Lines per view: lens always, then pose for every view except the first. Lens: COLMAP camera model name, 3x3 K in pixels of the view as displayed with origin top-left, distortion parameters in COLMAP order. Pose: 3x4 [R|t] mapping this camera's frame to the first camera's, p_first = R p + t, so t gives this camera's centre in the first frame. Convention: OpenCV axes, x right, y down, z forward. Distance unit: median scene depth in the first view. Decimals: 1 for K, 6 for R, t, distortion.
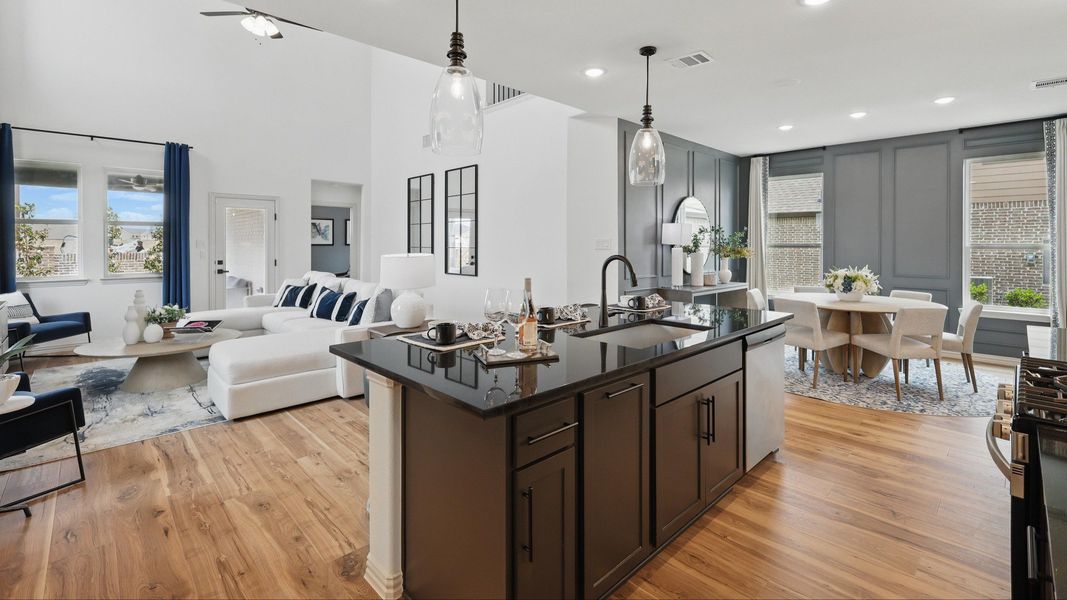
lens RADIAL K [[462.3, 0, 534.1], [0, 462.3, 246.8], [0, 0, 1]] dist [-0.000290, 0.000187]
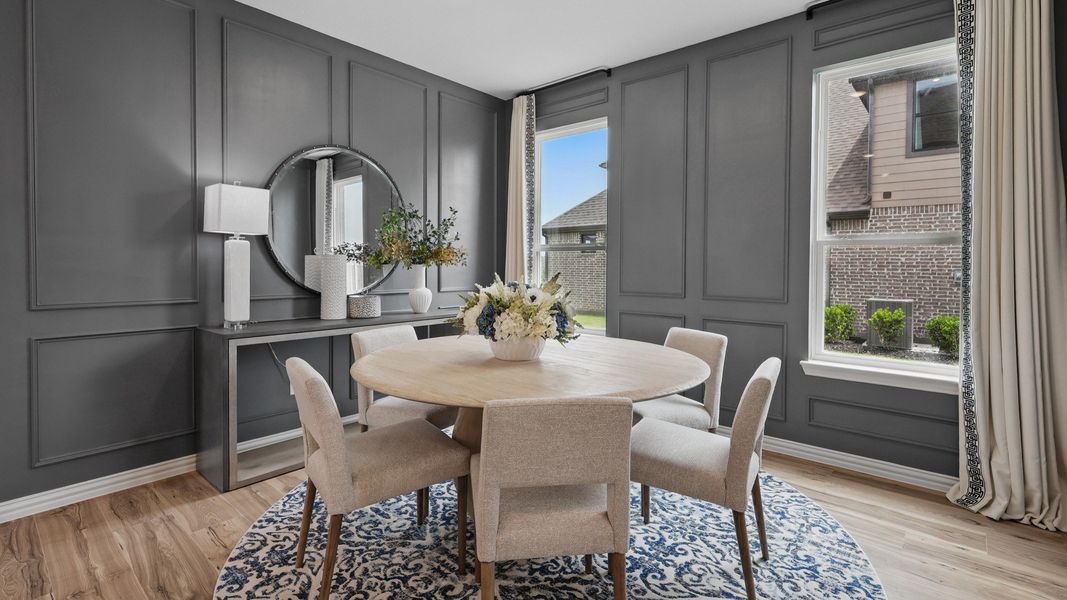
lens RADIAL K [[487.4, 0, 534.5], [0, 487.4, 274.3], [0, 0, 1]] dist [0.002113, 0.000257]
pose [[0.995801, 0.004564, 0.091430, 0.562421], [-0.005801, 0.999895, 0.013266, 0.029565], [-0.091360, -0.013741, 0.995723, 0.478956]]
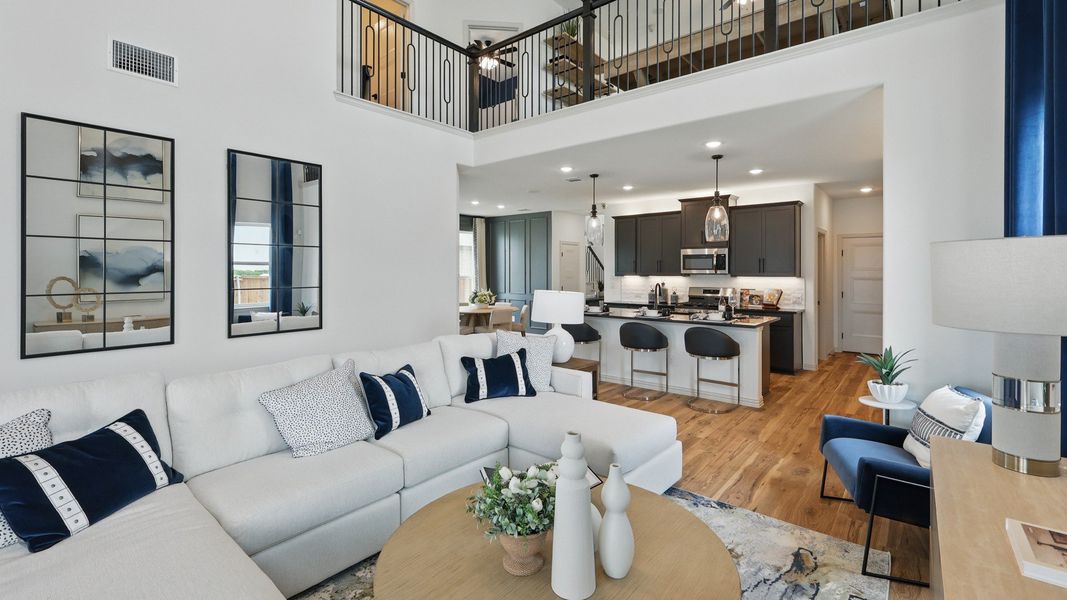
lens RADIAL K [[470.2, 0, 534.9], [0, 470.2, 271.3], [0, 0, 1]] dist [0.001195, 0.000341]
pose [[-0.114578, -0.000638, 0.993414, -0.948894], [0.007796, 0.999968, 0.001541, -0.021613], [-0.993384, 0.007922, -0.114570, 0.850359]]
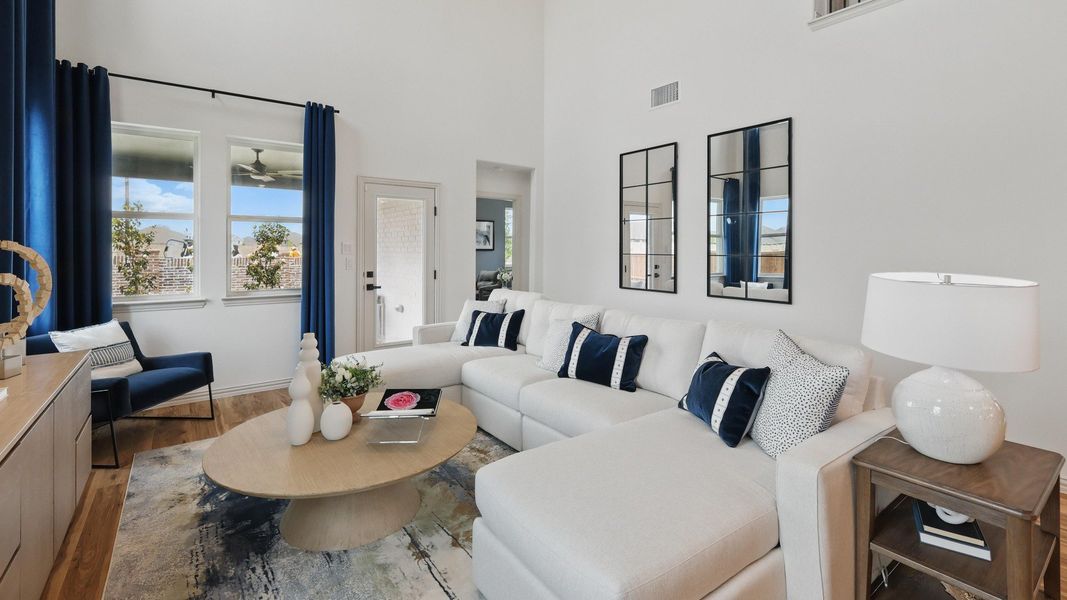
lens RADIAL K [[468.8, 0, 535.7], [0, 468.8, 250.1], [0, 0, 1]] dist [-0.001263, -0.000189]
pose [[0.992159, 0.004187, -0.124914, -0.419218], [-0.004905, 0.999973, -0.005444, -0.001132], [0.124887, 0.006014, 0.992153, 0.394824]]
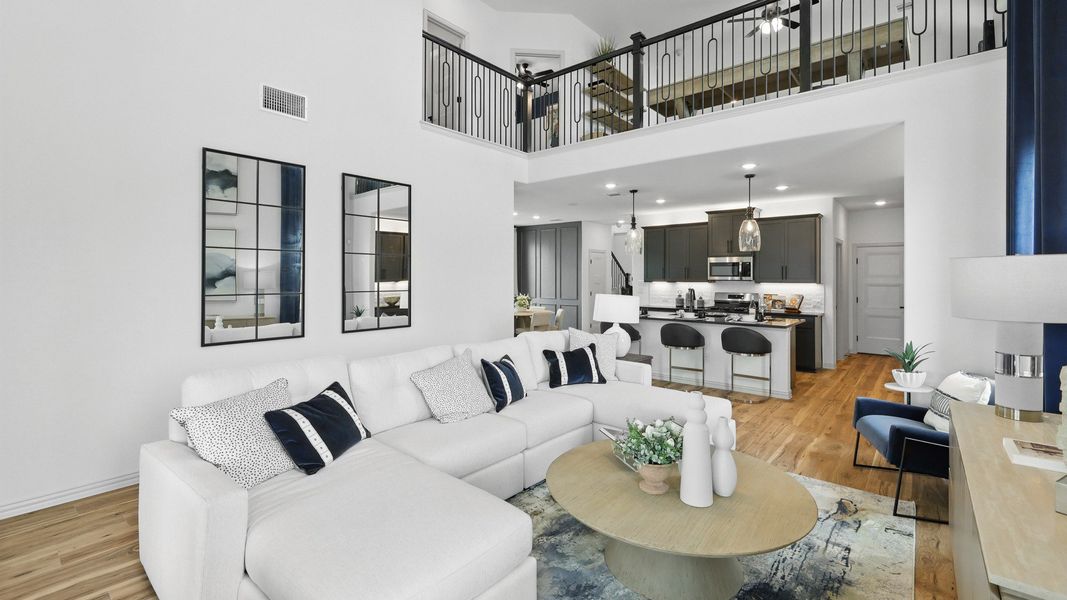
lens RADIAL K [[468.5, 0, 533.8], [0, 468.5, 274.5], [0, 0, 1]] dist [0.000255, 0.000146]
pose [[-0.103963, 0.004952, 0.994569, -1.049379], [0.004251, 0.999981, -0.004534, -0.022470], [-0.994572, 0.003756, -0.103982, 0.969760]]
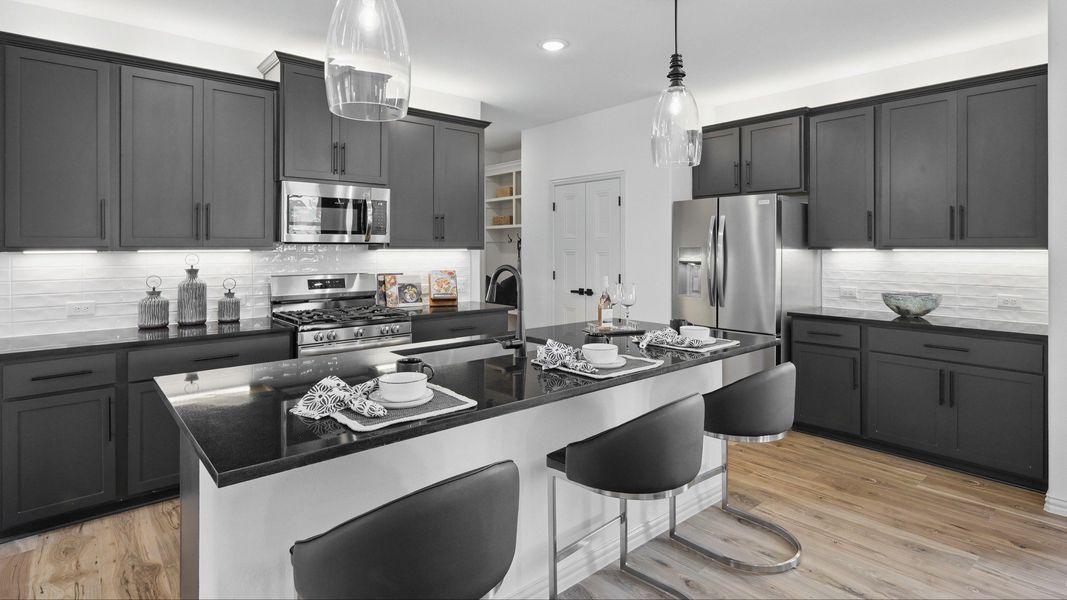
lens RADIAL K [[516.3, 0, 534.8], [0, 516.3, 249.2], [0, 0, 1]] dist [-0.018480, 0.000085]
pose [[-0.999034, 0.000395, 0.043934, 0.041864], [0.000882, 0.999938, 0.011066, -0.008417], [-0.043927, 0.011094, -0.998973, 0.840212]]
